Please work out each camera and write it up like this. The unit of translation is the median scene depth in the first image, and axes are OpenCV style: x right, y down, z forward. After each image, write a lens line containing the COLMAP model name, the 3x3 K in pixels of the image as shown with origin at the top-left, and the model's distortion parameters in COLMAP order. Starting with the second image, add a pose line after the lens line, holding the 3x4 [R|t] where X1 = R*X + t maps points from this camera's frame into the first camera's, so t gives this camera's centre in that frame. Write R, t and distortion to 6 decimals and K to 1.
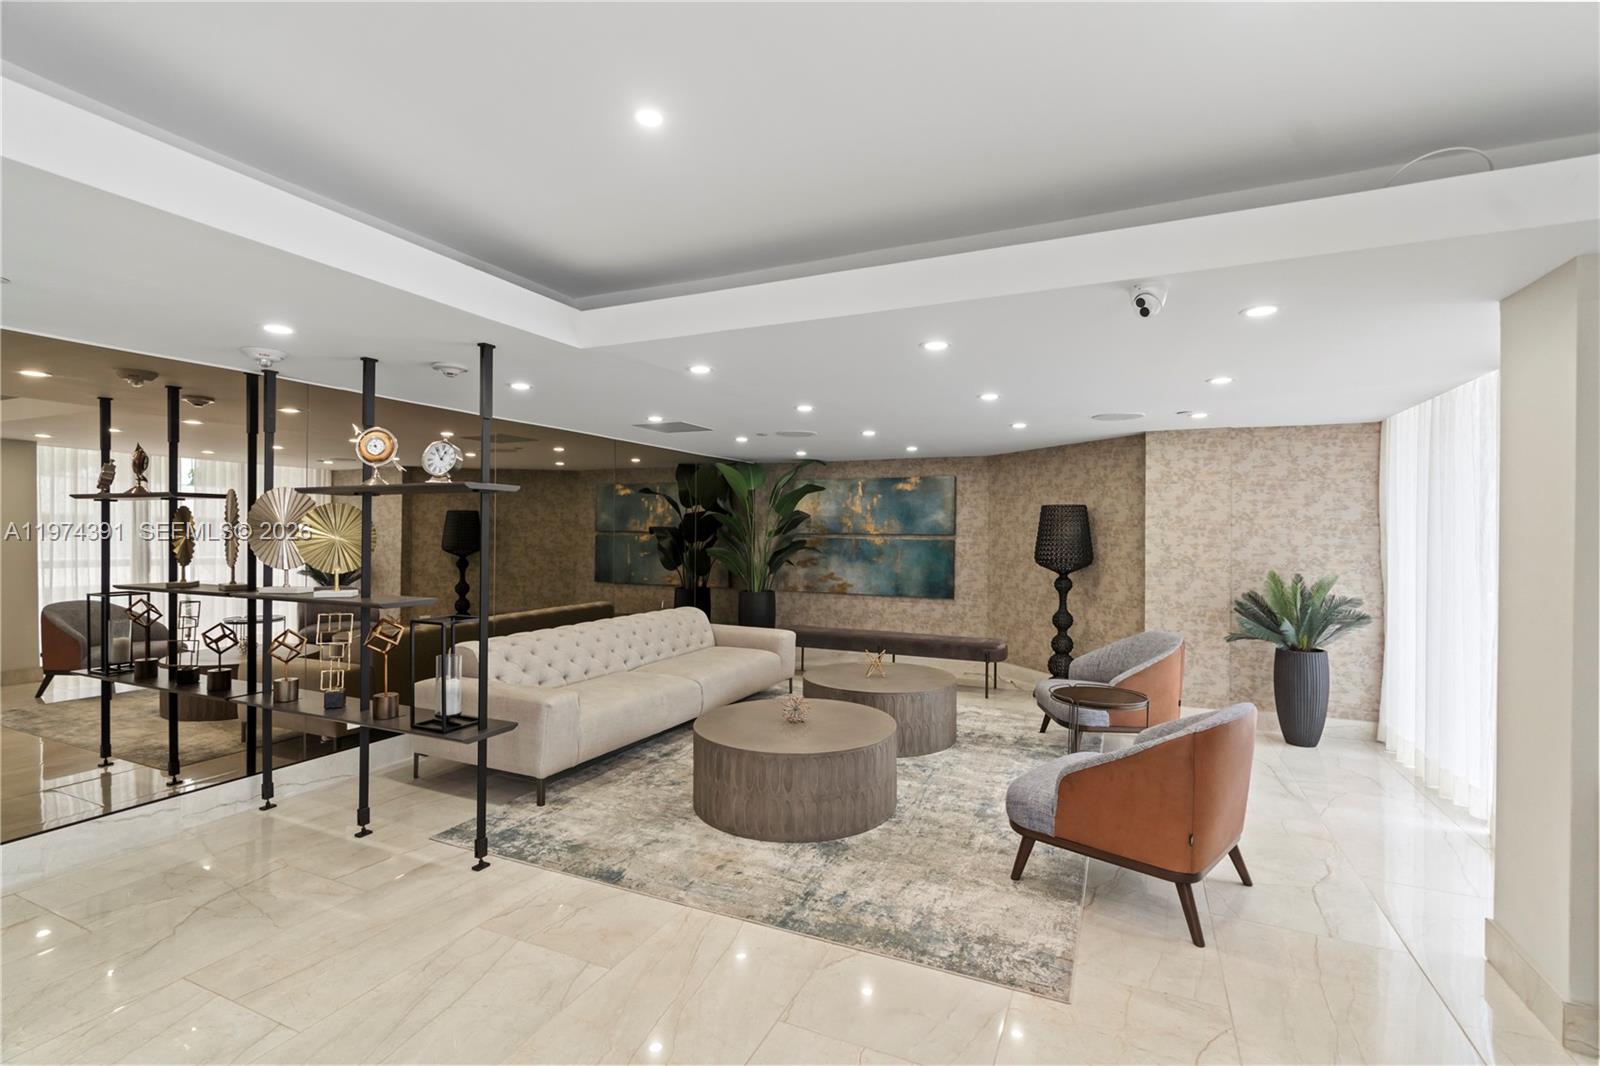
lens RADIAL K [[725.3, 0, 802.6], [0, 725.3, 539.7], [0, 0, 1]] dist [-0.002806, -0.000124]
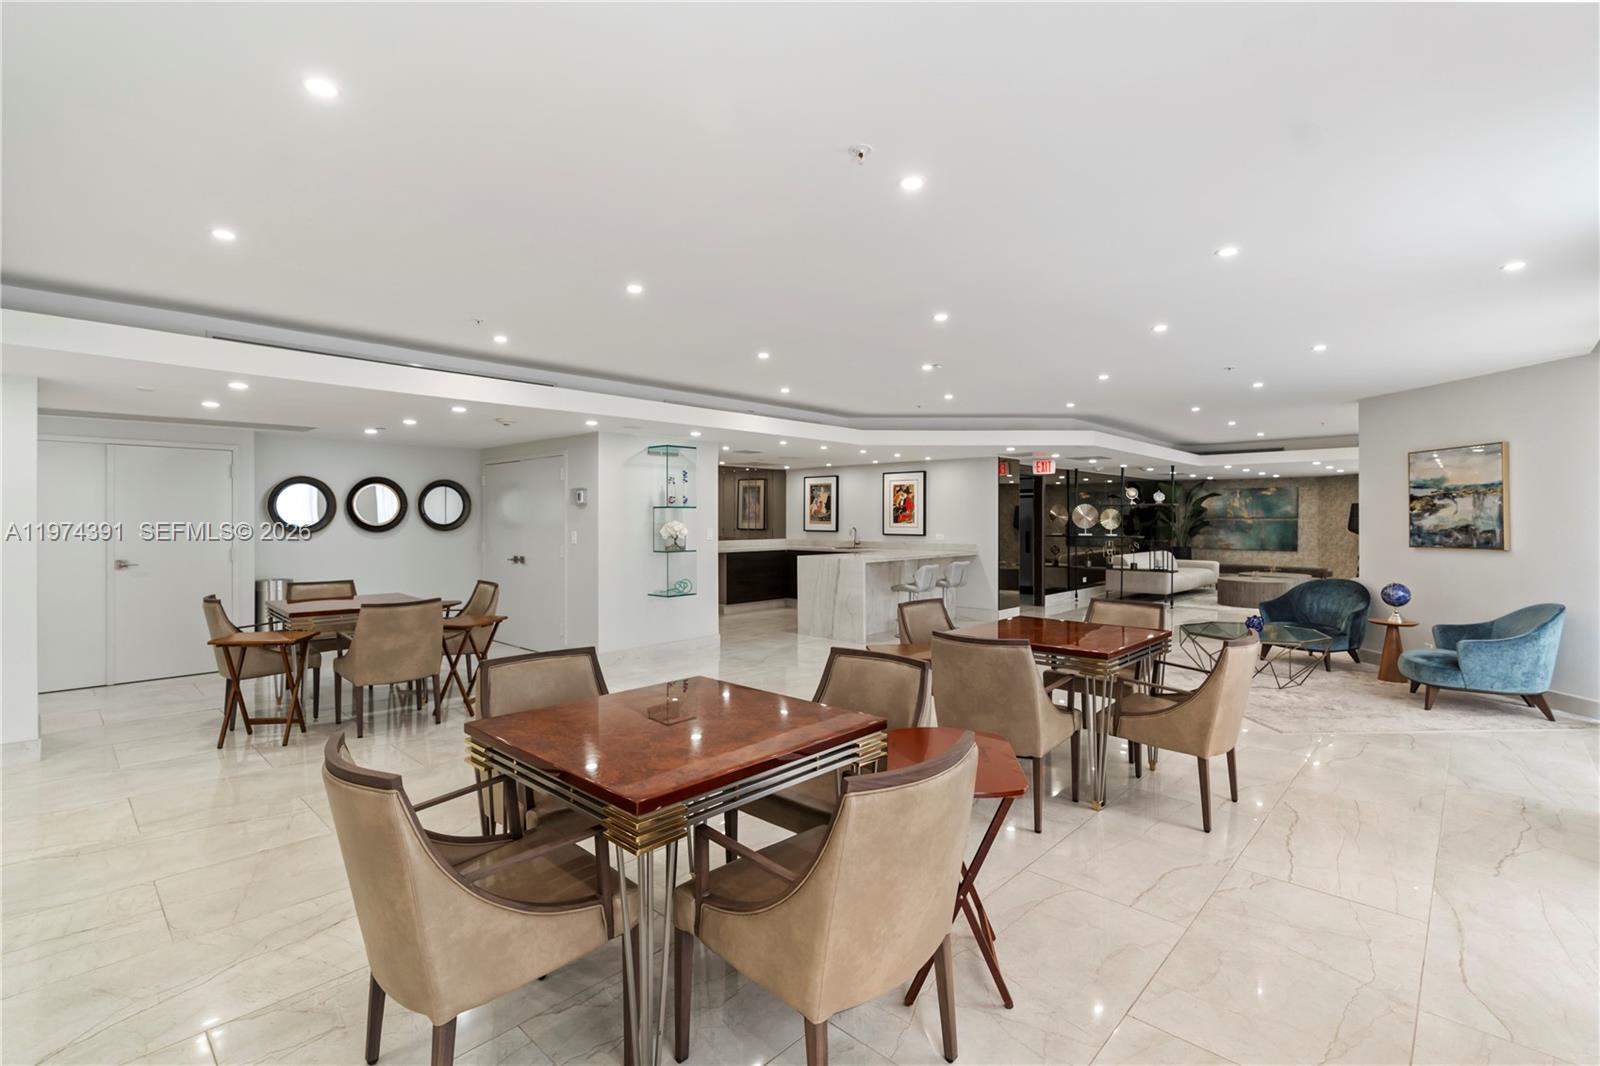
lens RADIAL K [[725.3, 0, 804.5], [0, 725.3, 524.8], [0, 0, 1]] dist [-0.002806, -0.000124]
pose [[0.947188, -0.005984, -0.320623, -0.403607], [0.004599, 0.999977, -0.005078, 0.015352], [0.320645, 0.003335, 0.947193, -1.209021]]
